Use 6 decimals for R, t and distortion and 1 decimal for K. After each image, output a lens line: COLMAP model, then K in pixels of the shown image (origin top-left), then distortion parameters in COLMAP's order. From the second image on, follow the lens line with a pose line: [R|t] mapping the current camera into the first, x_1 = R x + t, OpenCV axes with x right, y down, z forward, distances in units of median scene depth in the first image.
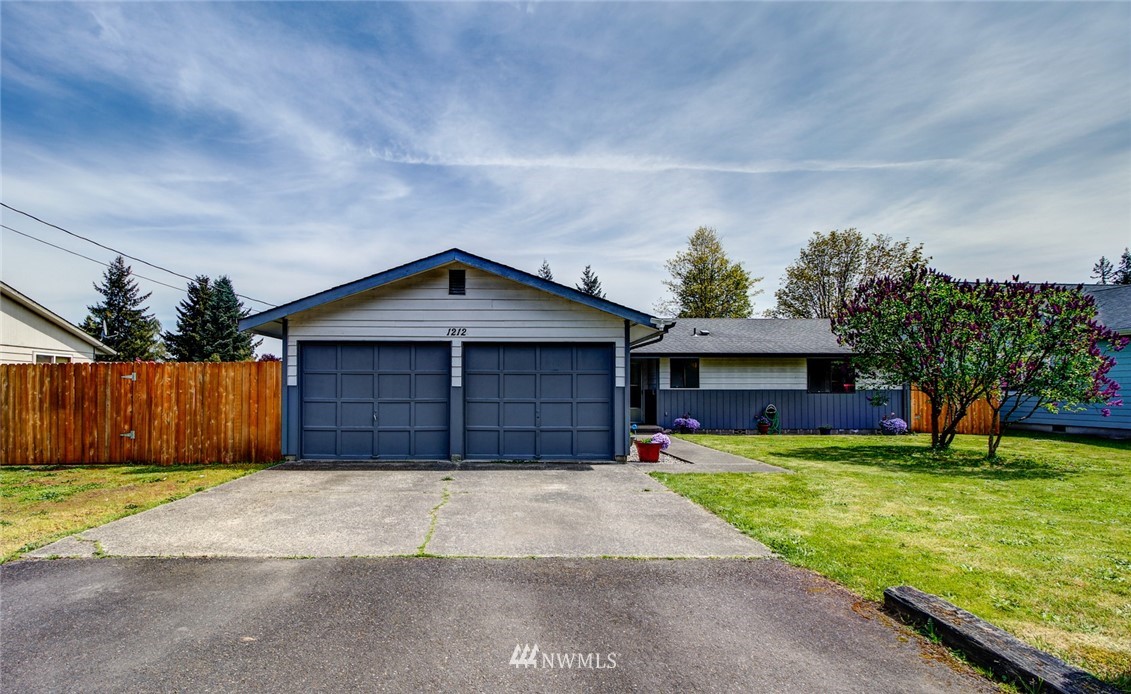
lens RADIAL K [[559.6, 0, 519.2], [0, 559.6, 381.9], [0, 0, 1]] dist [-0.002339, -0.003457]
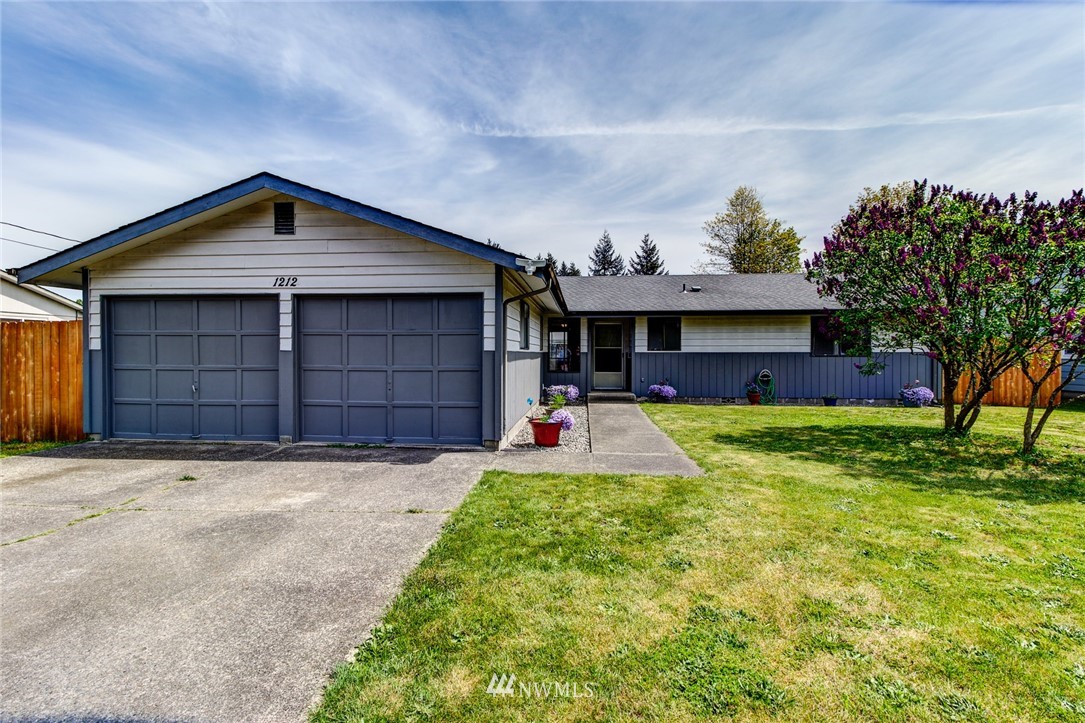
lens RADIAL K [[501.0, 0, 540.6], [0, 501.0, 357.0], [0, 0, 1]] dist [0.020470, -0.010602]
pose [[0.994243, 0.000351, -0.107146, 0.320286], [0.002437, 0.999662, 0.025888, -0.000263], [0.107119, -0.026000, 0.993906, 0.322471]]
